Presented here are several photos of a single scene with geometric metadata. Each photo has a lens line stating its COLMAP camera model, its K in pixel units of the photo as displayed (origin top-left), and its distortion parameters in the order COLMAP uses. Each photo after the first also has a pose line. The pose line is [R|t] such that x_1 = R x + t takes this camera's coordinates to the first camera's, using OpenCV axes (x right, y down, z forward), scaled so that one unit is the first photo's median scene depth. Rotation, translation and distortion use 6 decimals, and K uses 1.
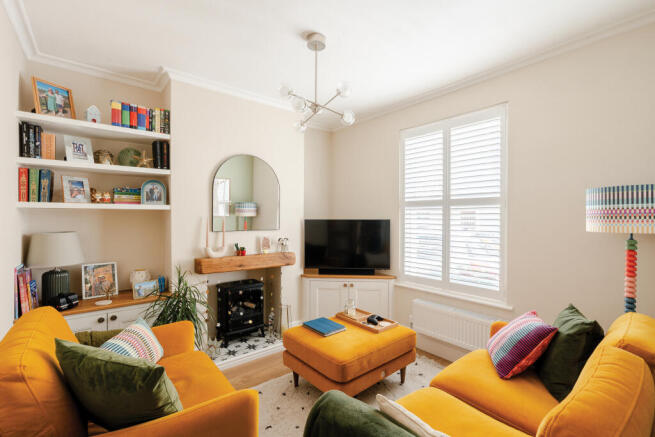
lens RADIAL K [[297.4, 0, 327.6], [0, 297.4, 219.2], [0, 0, 1]] dist [-0.009979, 0.001948]
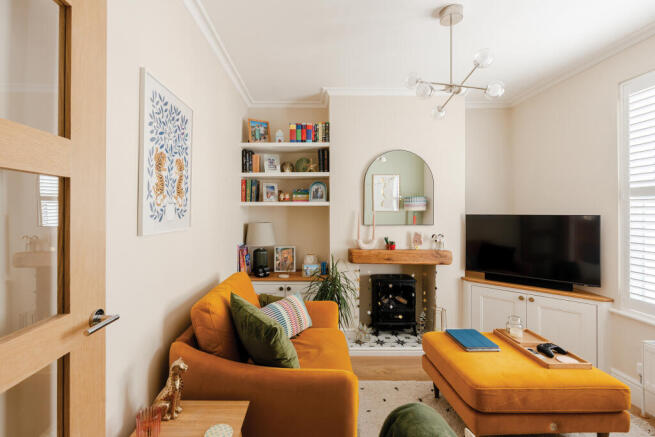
lens RADIAL K [[297.4, 0, 309.6], [0, 297.4, 210.1], [0, 0, 1]] dist [-0.009979, 0.001948]
pose [[0.761763, -0.005026, -0.647837, 0.184381], [-0.004062, 0.999913, -0.012534, 0.000890], [0.647844, 0.012179, 0.761676, 0.046512]]
